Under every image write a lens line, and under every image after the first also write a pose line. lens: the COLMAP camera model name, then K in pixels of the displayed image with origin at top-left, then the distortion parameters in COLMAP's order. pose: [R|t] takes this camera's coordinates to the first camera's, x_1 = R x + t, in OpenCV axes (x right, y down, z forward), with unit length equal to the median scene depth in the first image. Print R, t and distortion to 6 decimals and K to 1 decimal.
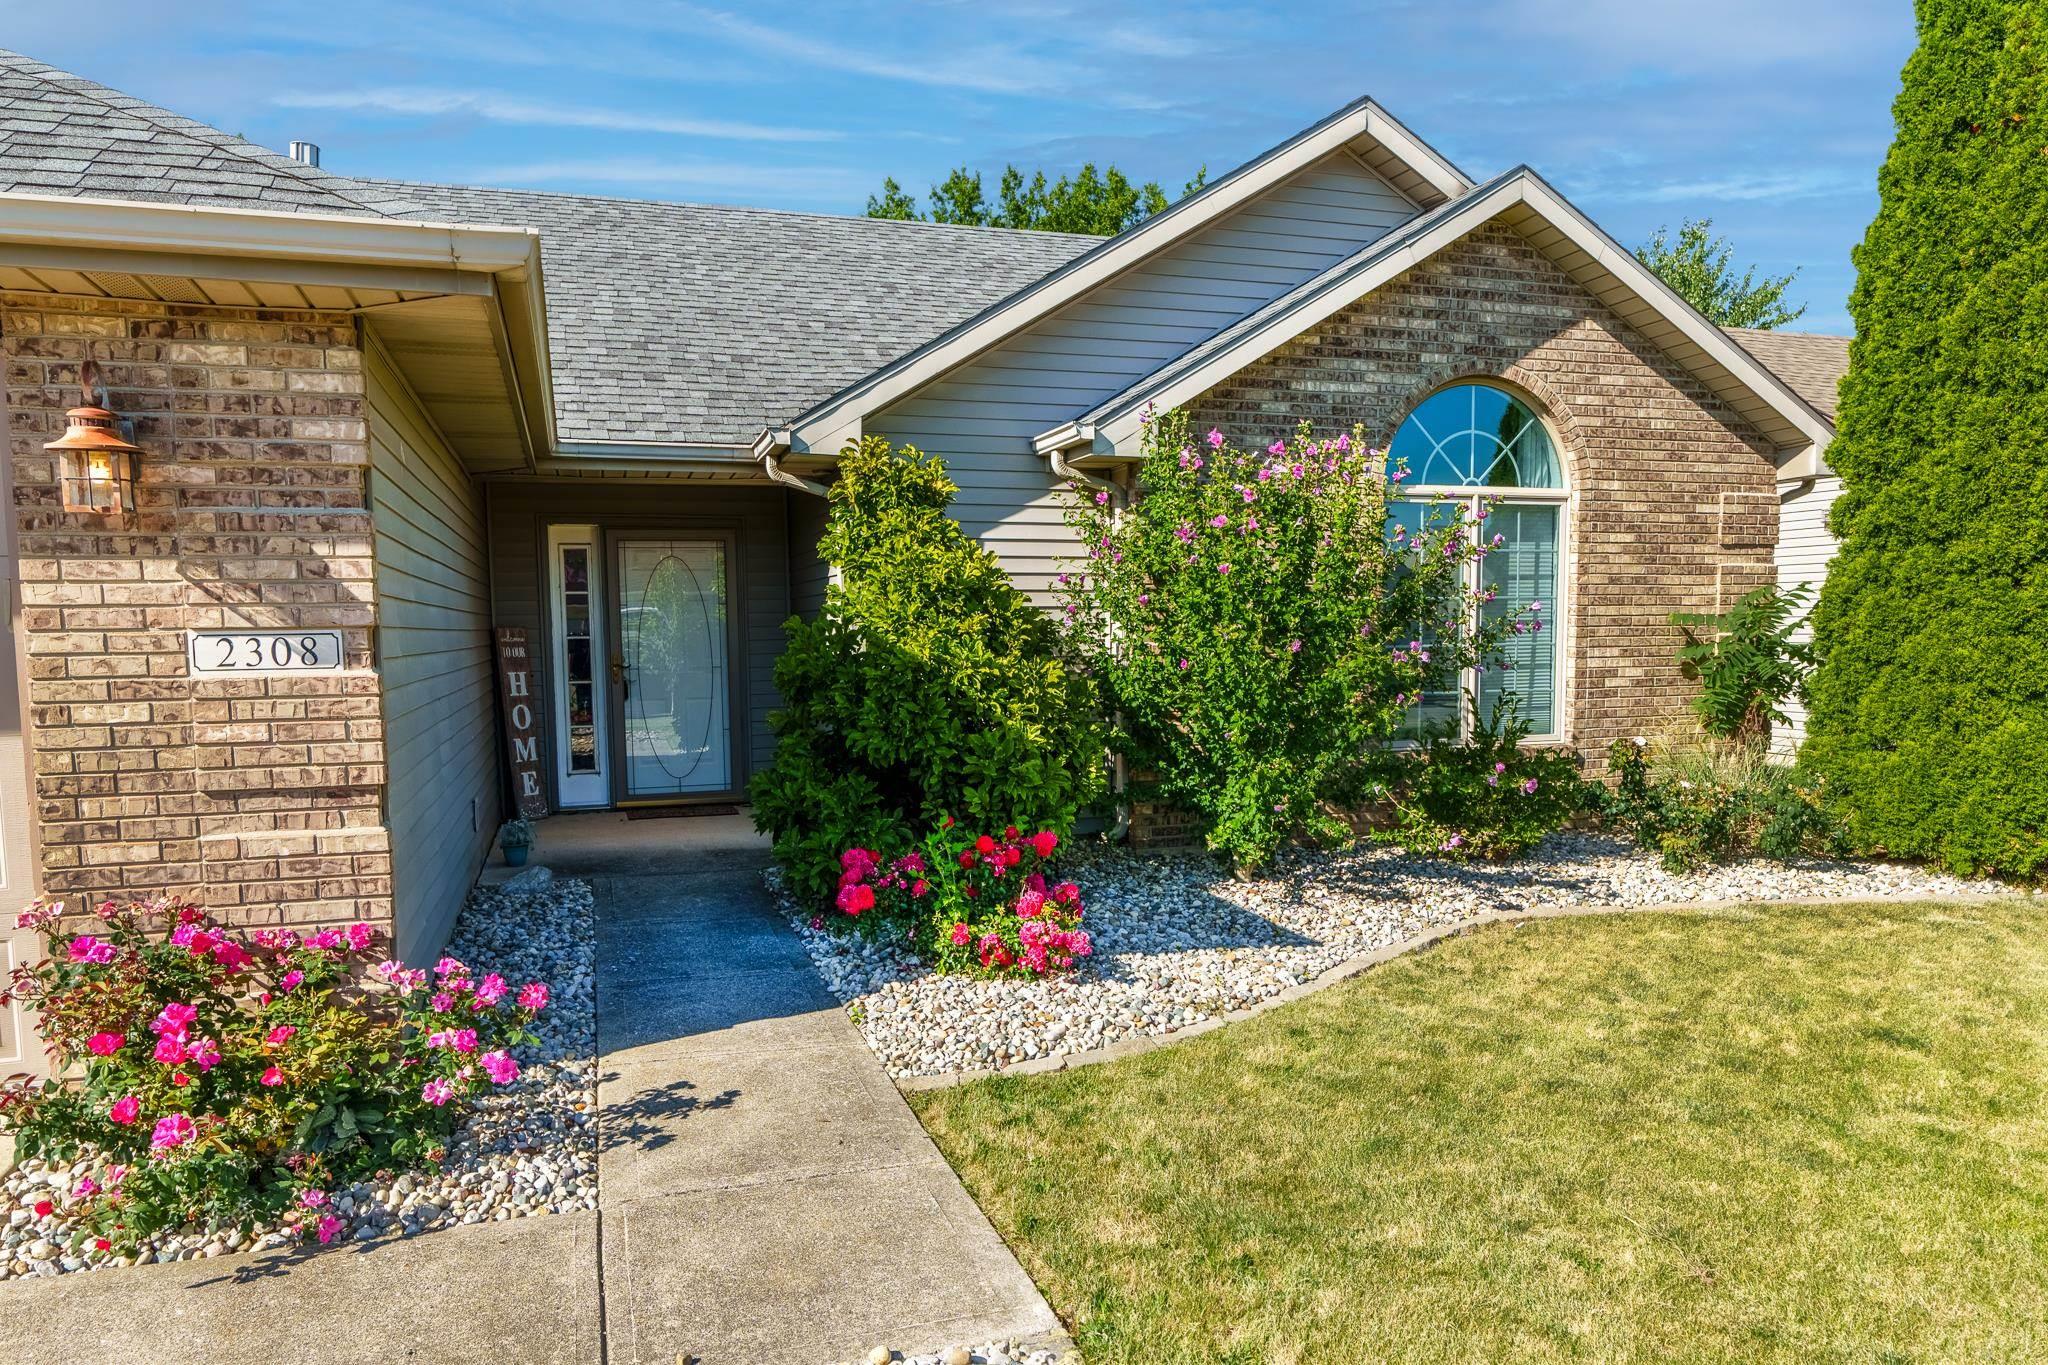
lens RADIAL K [[1234.4, 0, 1025.1], [0, 1234.4, 703.6], [0, 0, 1]] dist [-0.003695, 0.000691]
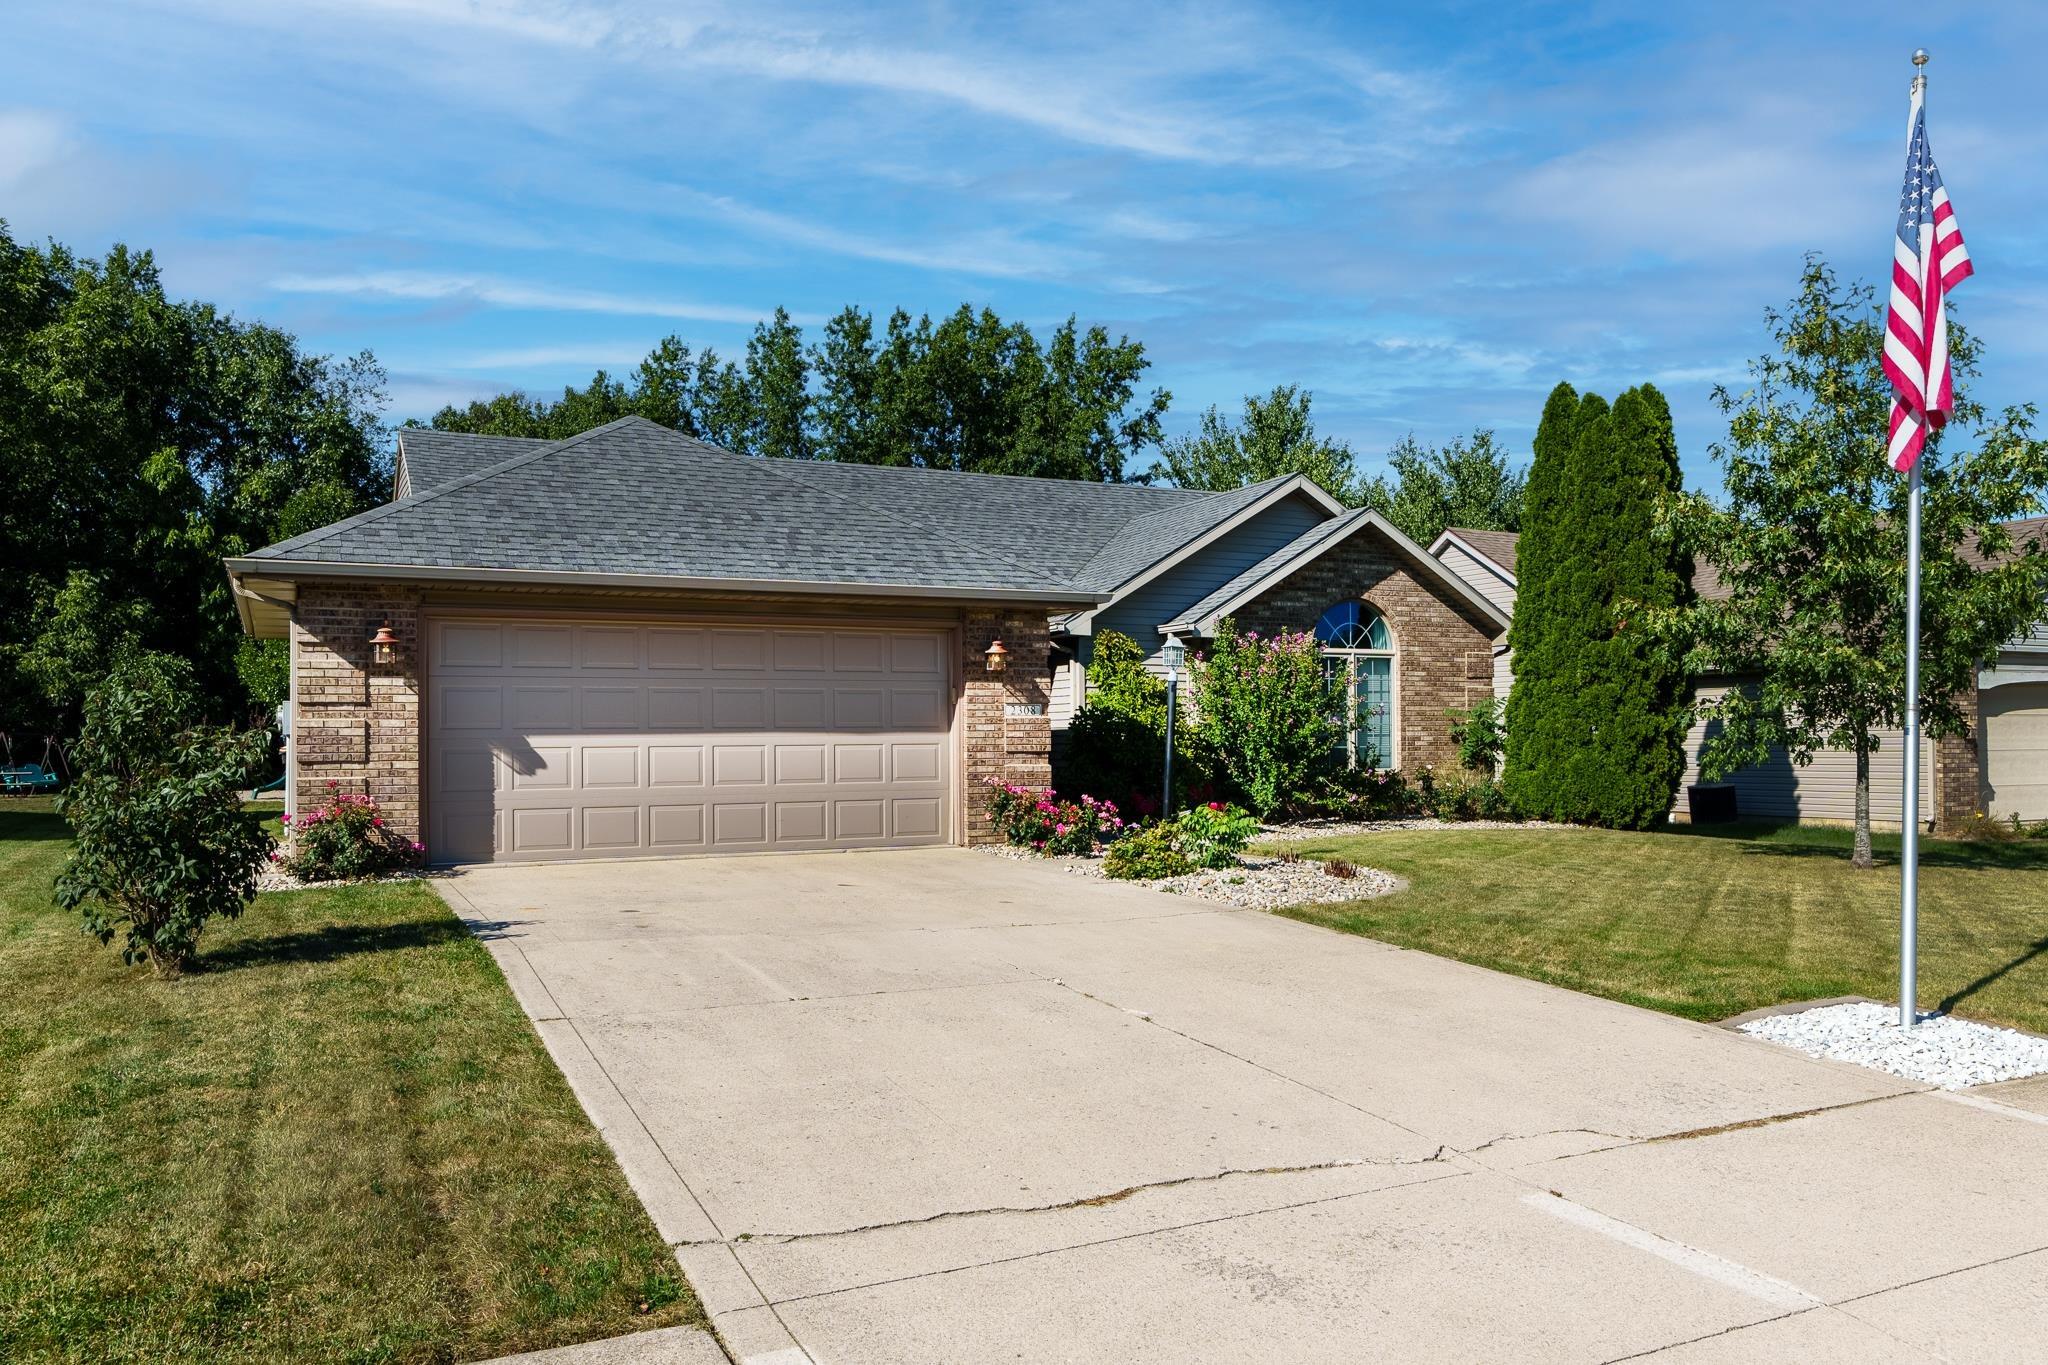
lens RADIAL K [[1380.7, 0, 1016.9], [0, 1380.7, 678.4], [0, 0, 1]] dist [0.004566, -0.000151]
pose [[0.990605, 0.011060, 0.136307, -0.546179], [0.003826, 0.994093, -0.108467, 0.133285], [-0.136702, 0.107969, 0.984711, -1.292621]]
